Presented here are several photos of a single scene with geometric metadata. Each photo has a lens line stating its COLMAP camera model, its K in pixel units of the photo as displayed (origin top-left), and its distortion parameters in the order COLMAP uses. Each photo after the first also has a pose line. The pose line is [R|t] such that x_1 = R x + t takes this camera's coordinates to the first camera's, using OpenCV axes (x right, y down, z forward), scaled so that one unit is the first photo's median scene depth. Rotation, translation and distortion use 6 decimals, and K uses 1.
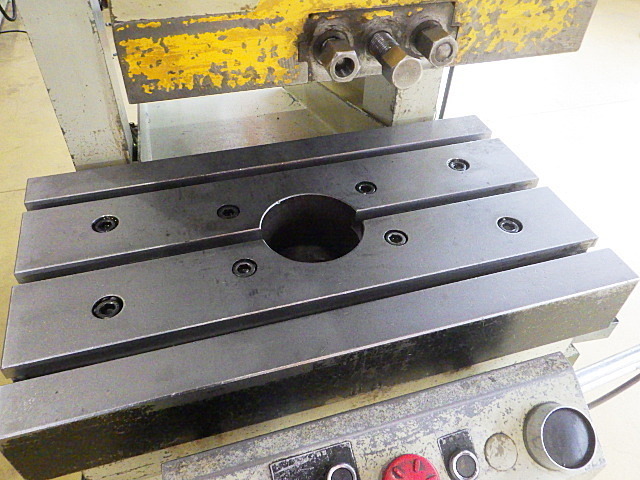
lens RADIAL K [[527.3, 0, 319.3], [0, 527.3, 241.2], [0, 0, 1]] dist [0.006699, -0.001779]
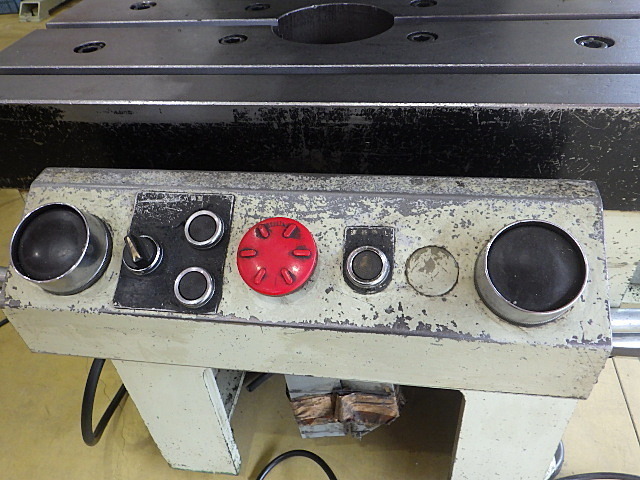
lens RADIAL K [[527.3, 0, 321.2], [0, 527.3, 239.1], [0, 0, 1]] dist [0.006699, -0.001779]
pose [[0.893084, 0.220366, -0.392225, 0.471104], [-0.240519, 0.970642, -0.002315, 0.393500], [0.380200, 0.096405, 0.919867, 0.319351]]
